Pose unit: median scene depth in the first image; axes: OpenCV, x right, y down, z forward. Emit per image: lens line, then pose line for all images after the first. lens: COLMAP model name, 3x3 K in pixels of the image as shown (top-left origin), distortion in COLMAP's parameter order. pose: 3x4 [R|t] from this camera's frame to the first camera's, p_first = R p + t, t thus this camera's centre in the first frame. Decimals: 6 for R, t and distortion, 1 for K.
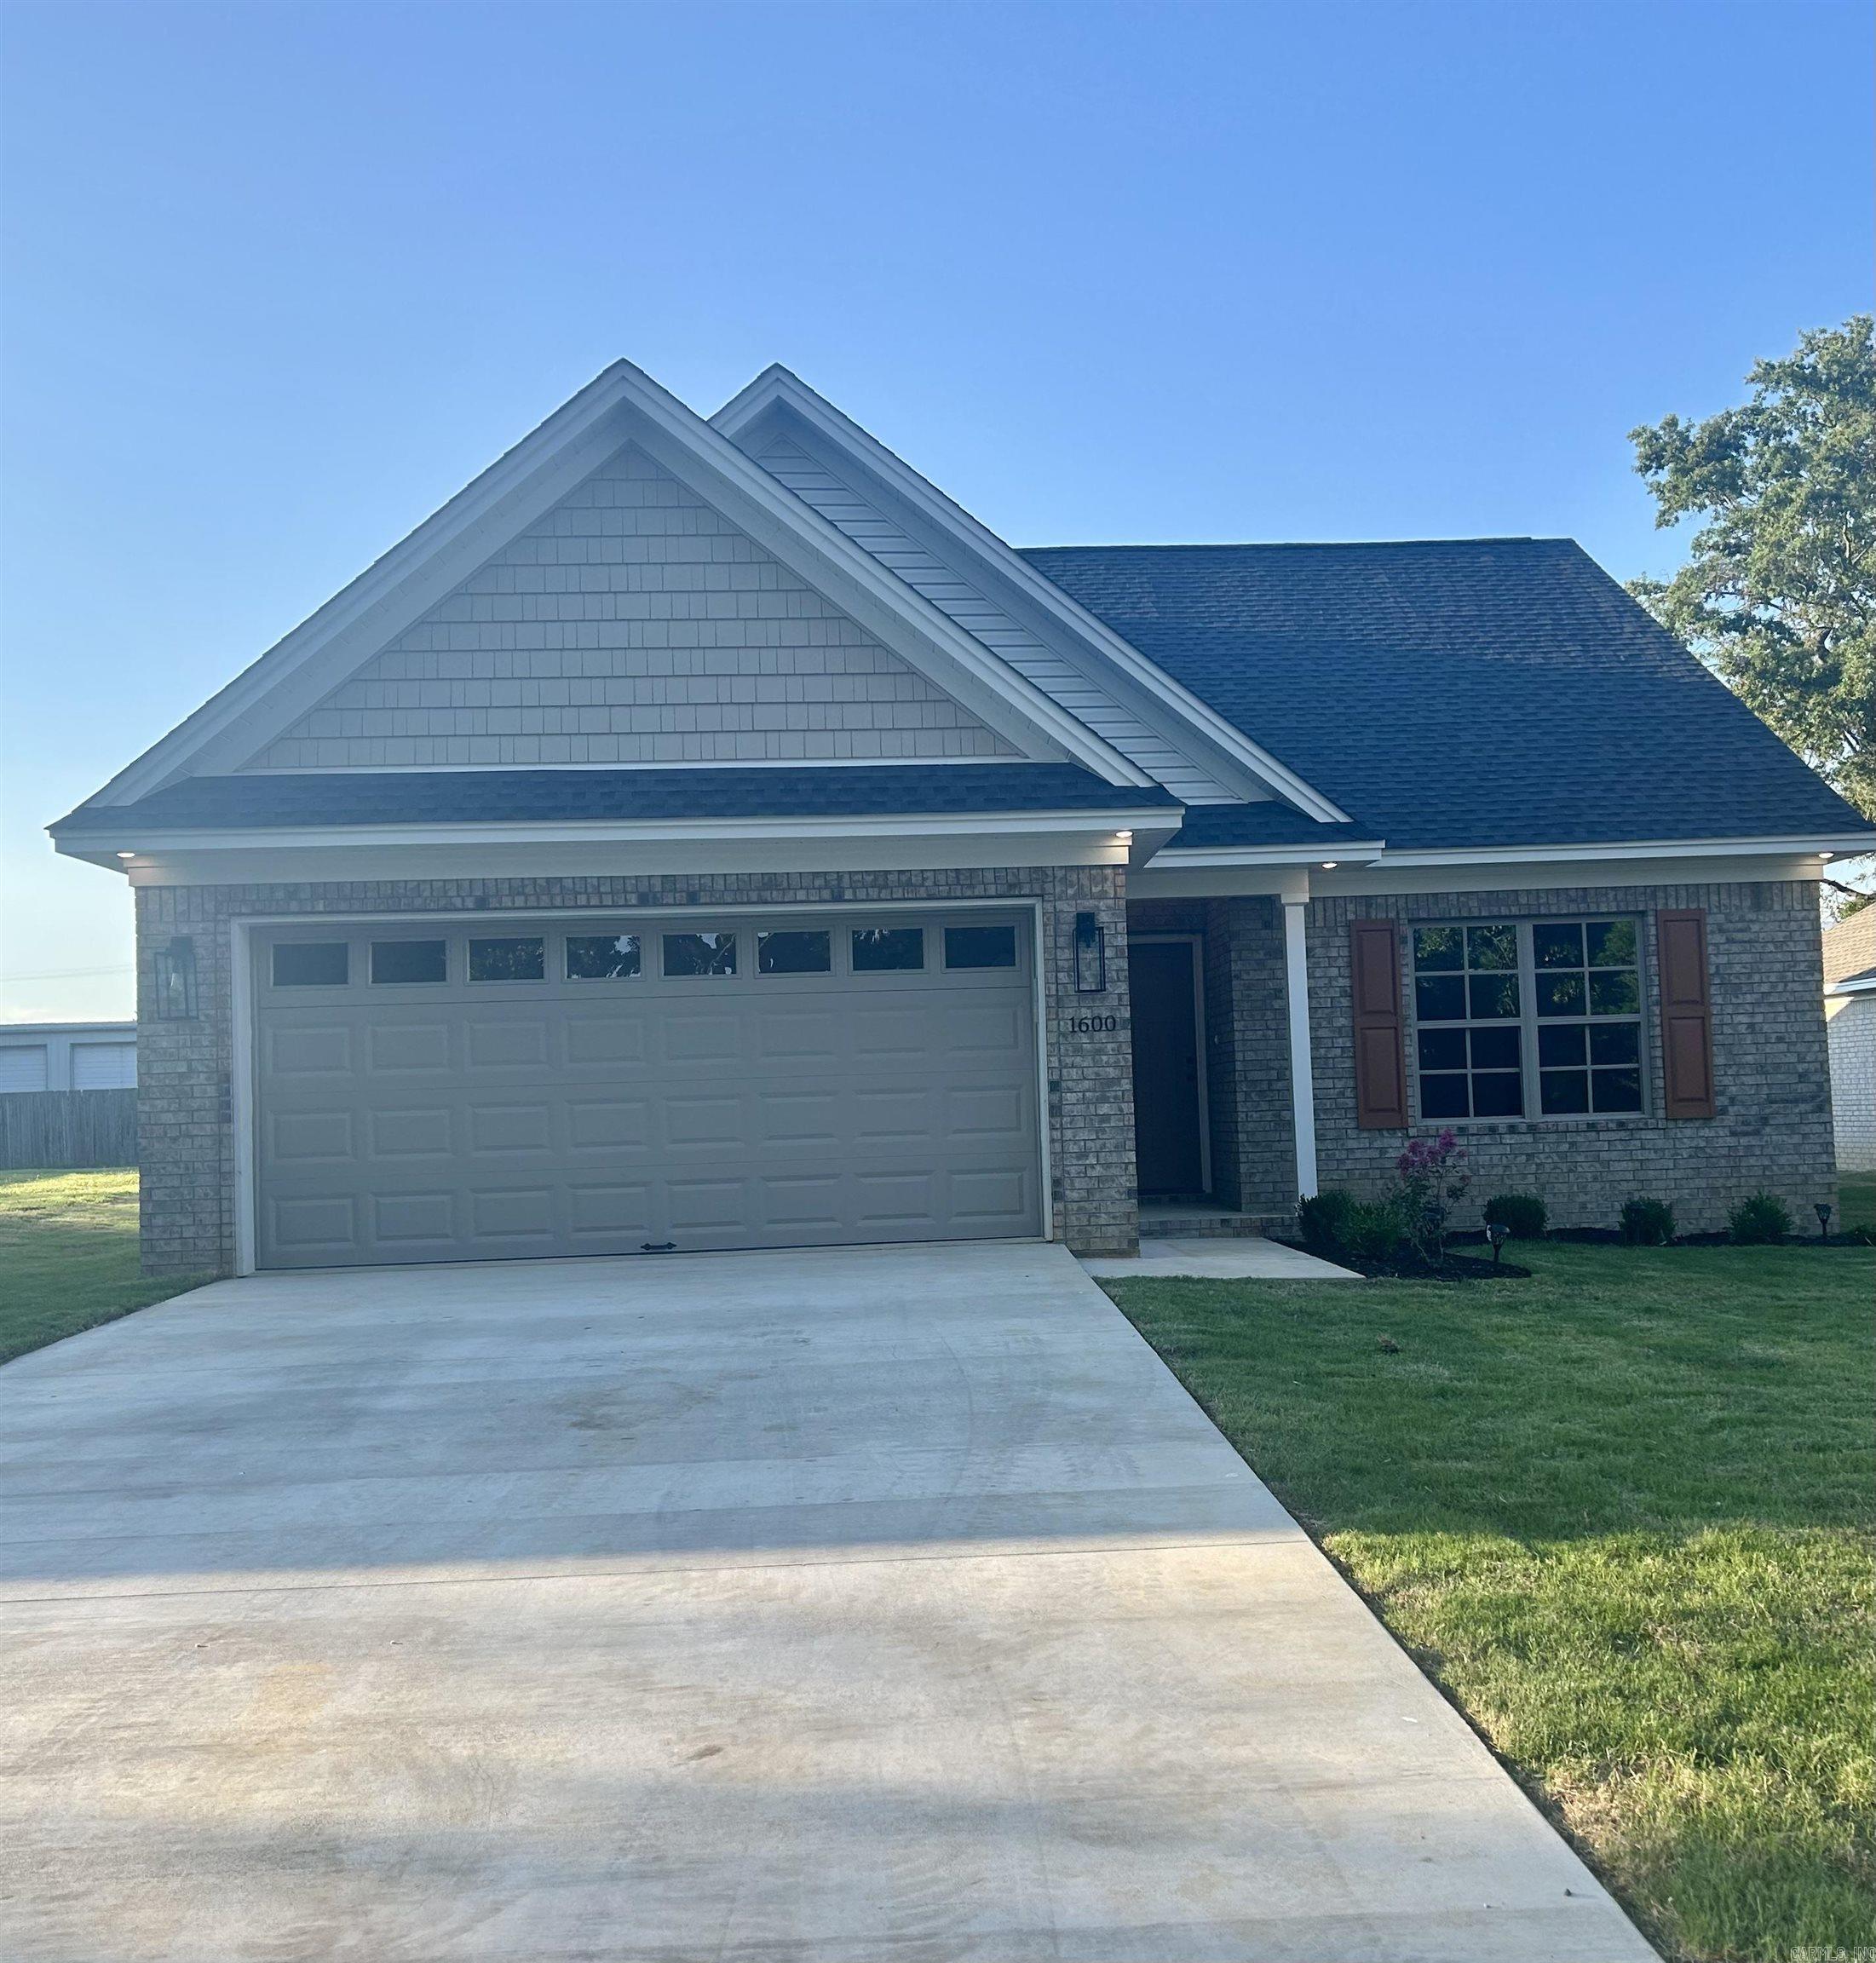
lens RADIAL K [[1988.8, 0, 1016.6], [0, 1988.8, 1013.8], [0, 0, 1]] dist [0.048331, 0.000000]
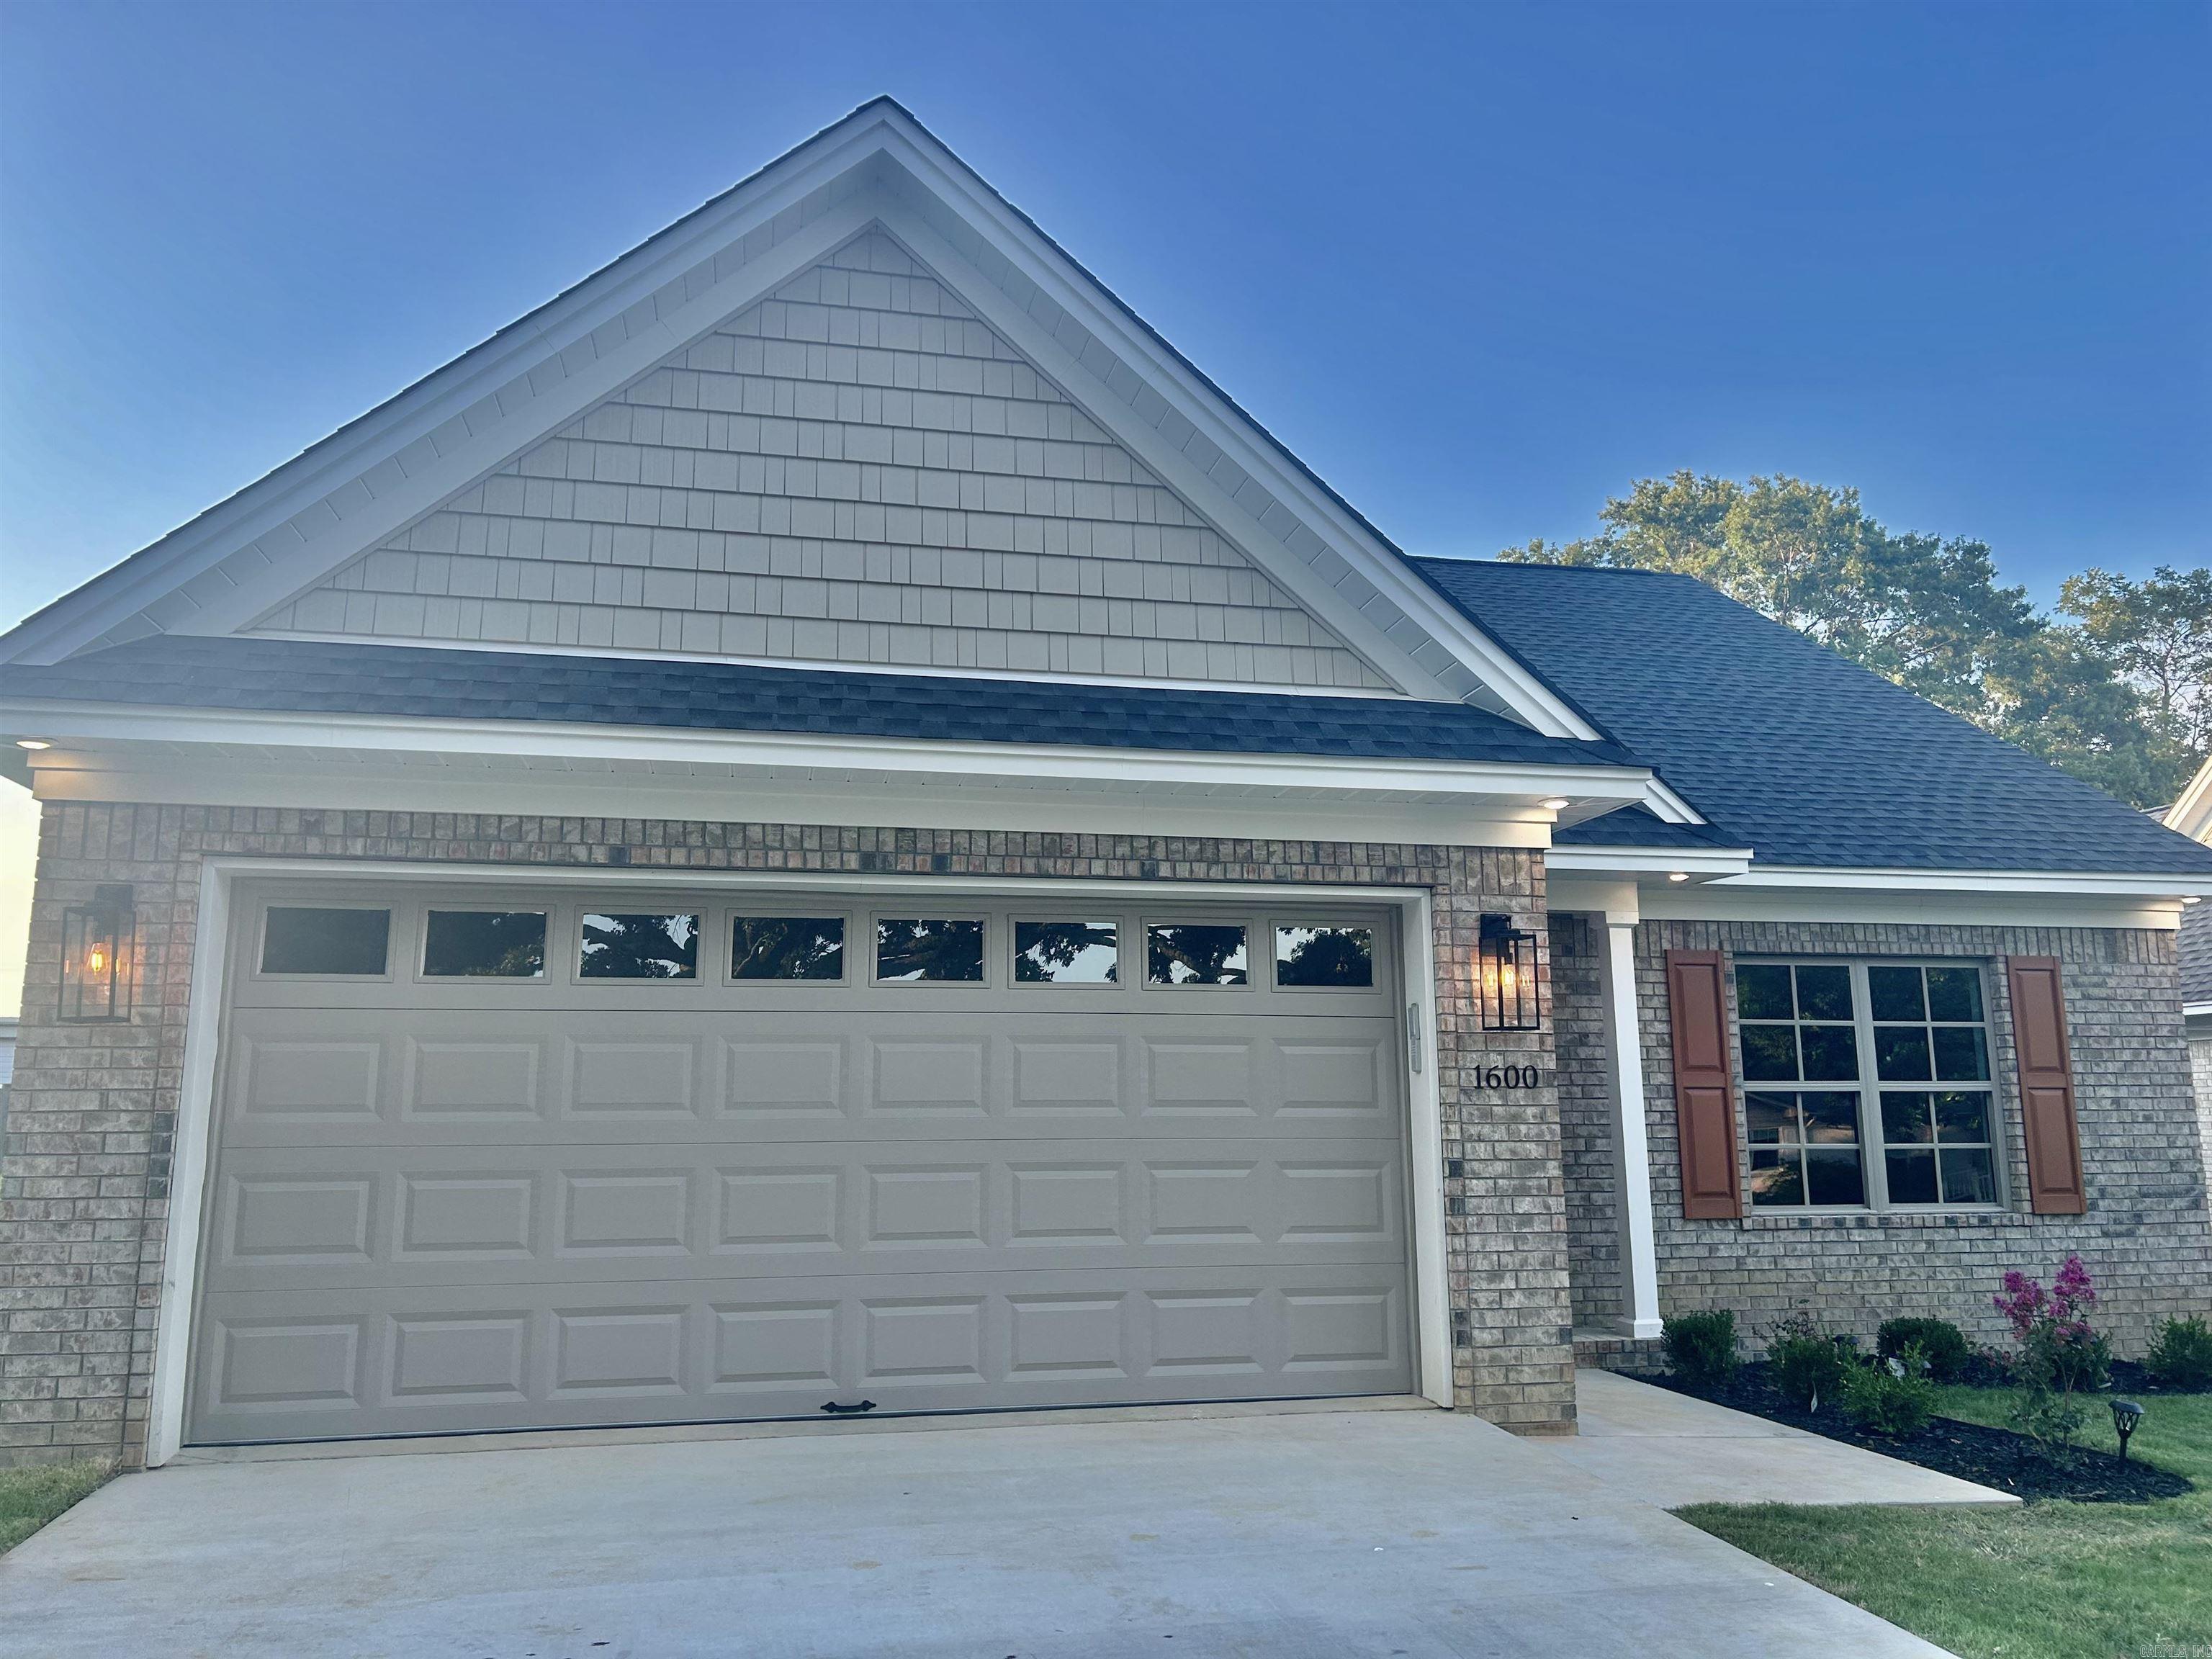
lens RADIAL K [[1664.0, 0, 1096.7], [0, 1664.0, 810.0], [0, 0, 1]] dist [0.043728, -0.046412]
pose [[0.989174, 0.055985, 0.135647, -0.182423], [-0.036881, 0.989540, -0.139462, -0.000731], [-0.142035, 0.132950, 0.980893, 0.431176]]
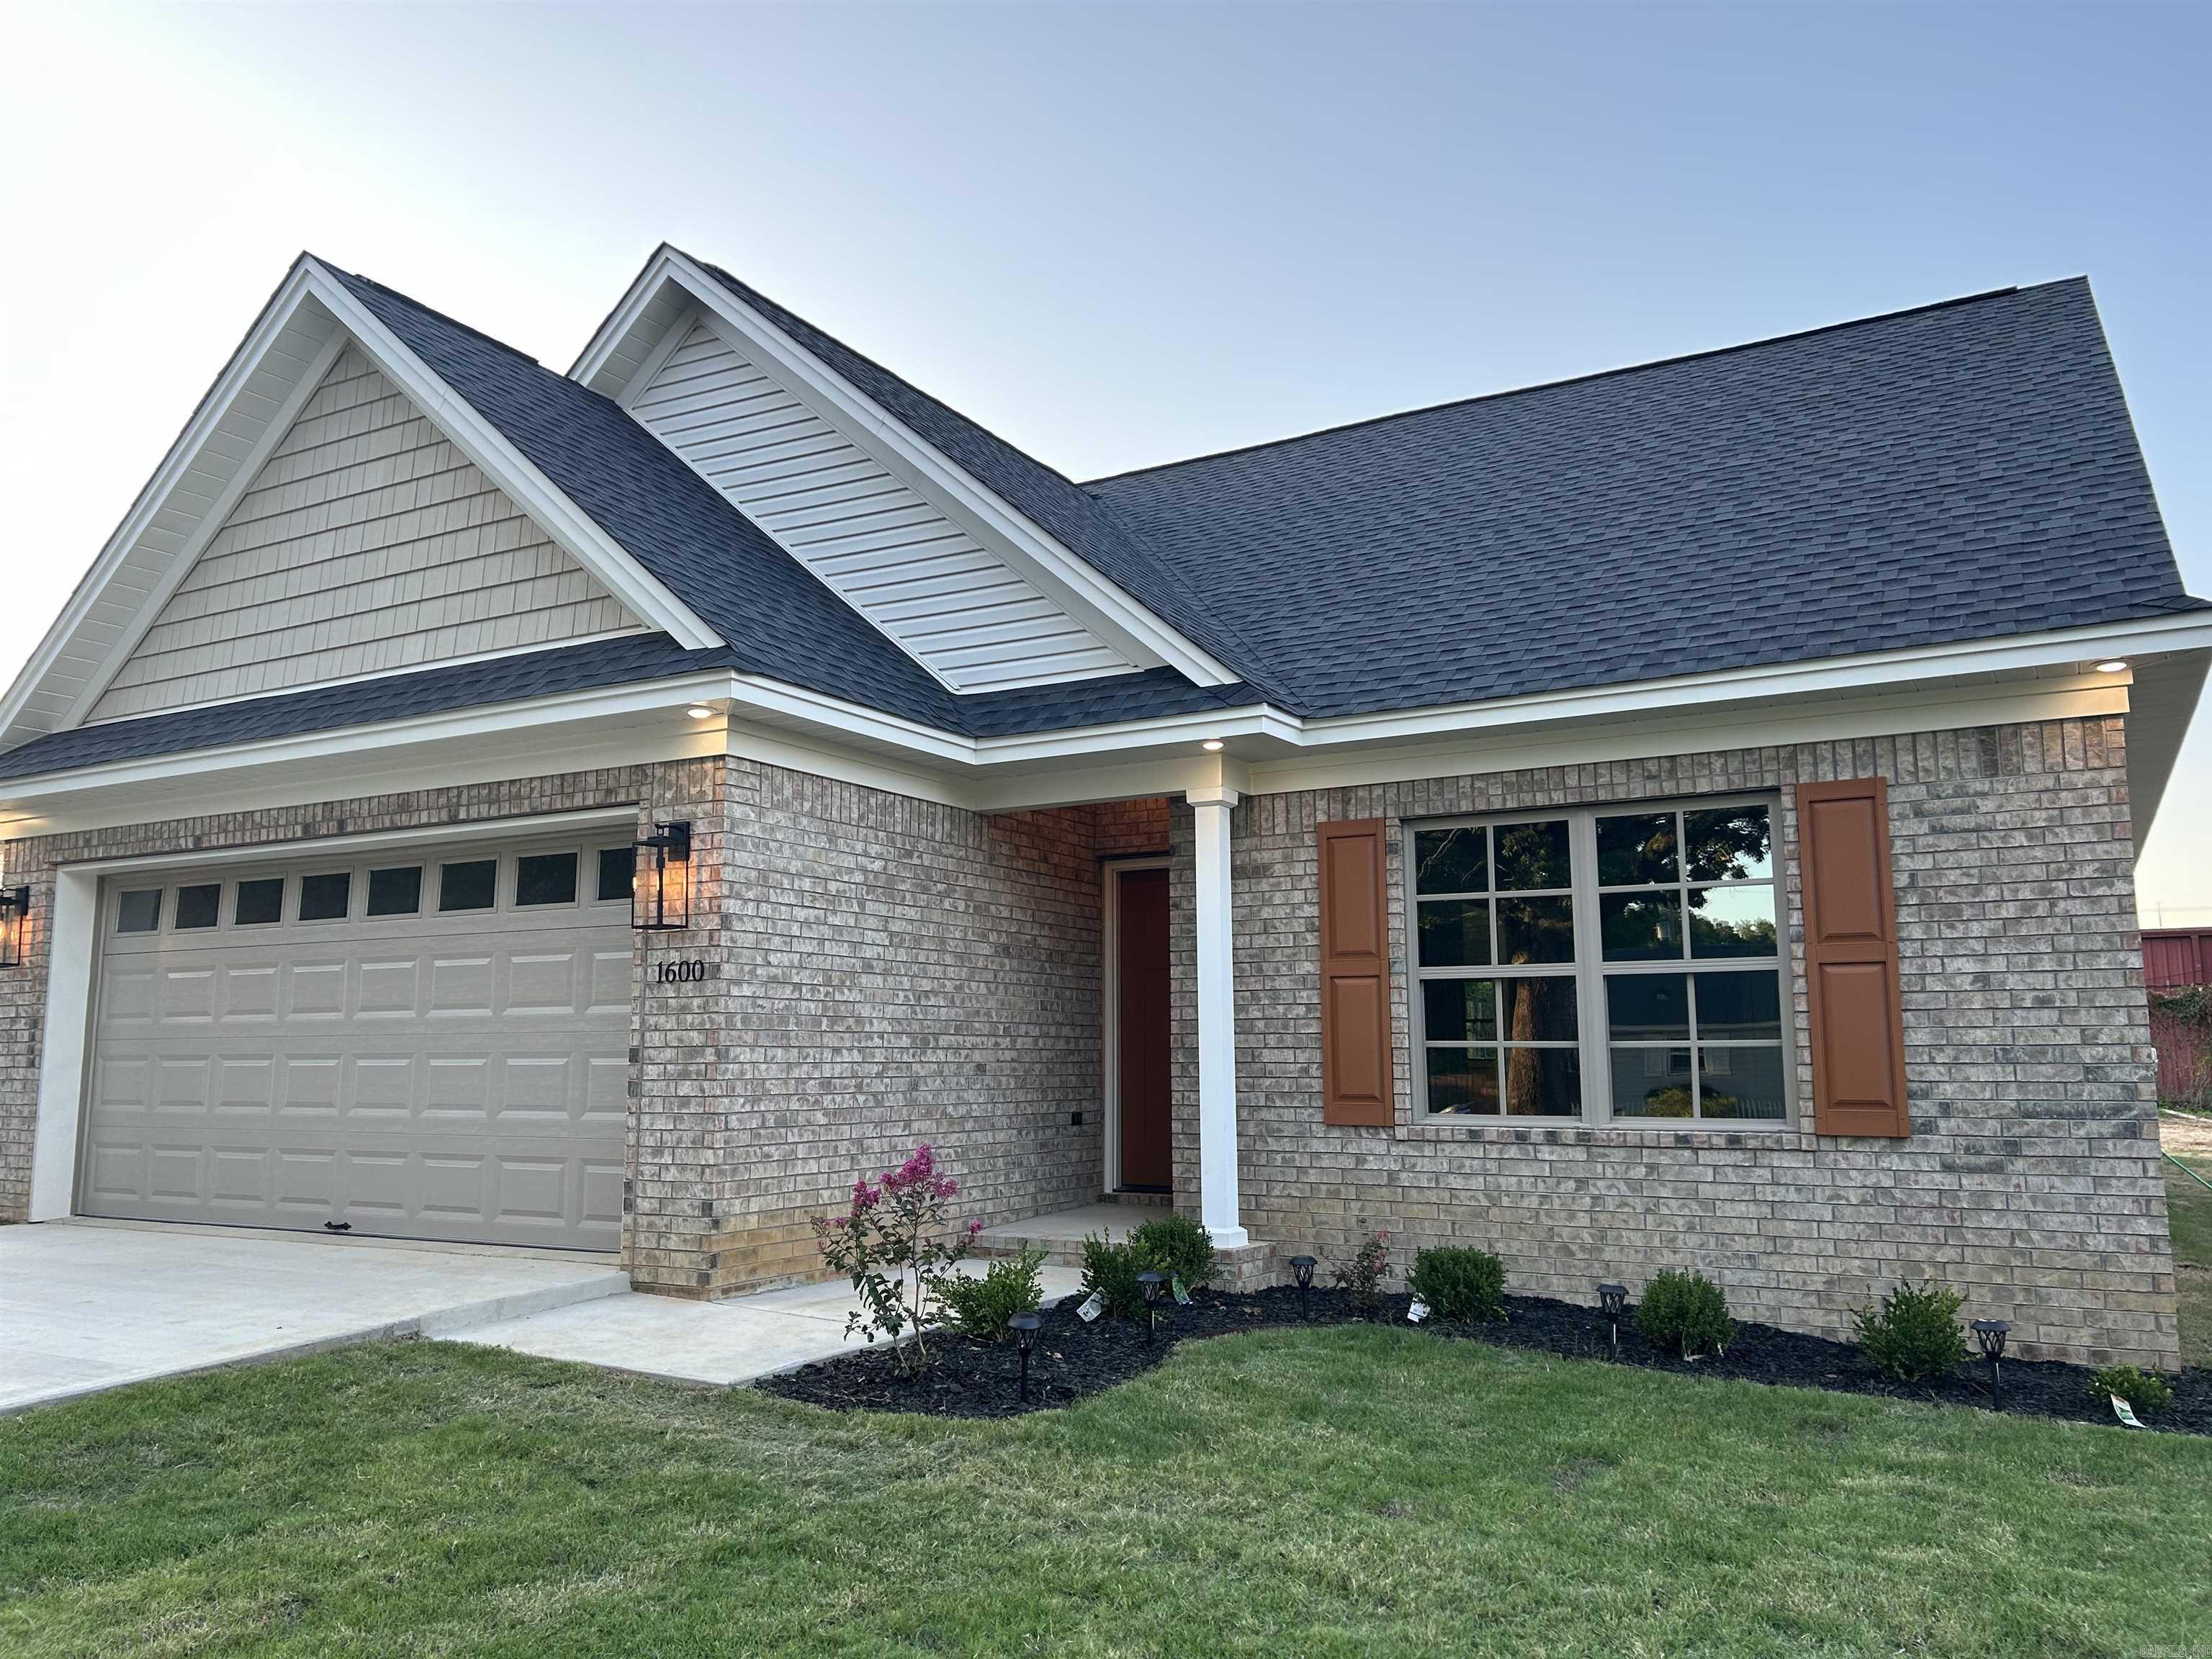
lens RADIAL K [[1664.0, 0, 1089.6], [0, 1664.0, 831.3], [0, 0, 1]] dist [0.043728, -0.046412]
pose [[0.832956, -0.043569, -0.551621, 0.503243], [0.002029, 0.997129, -0.075693, 0.000133], [0.553335, 0.061930, 0.830653, 0.552220]]
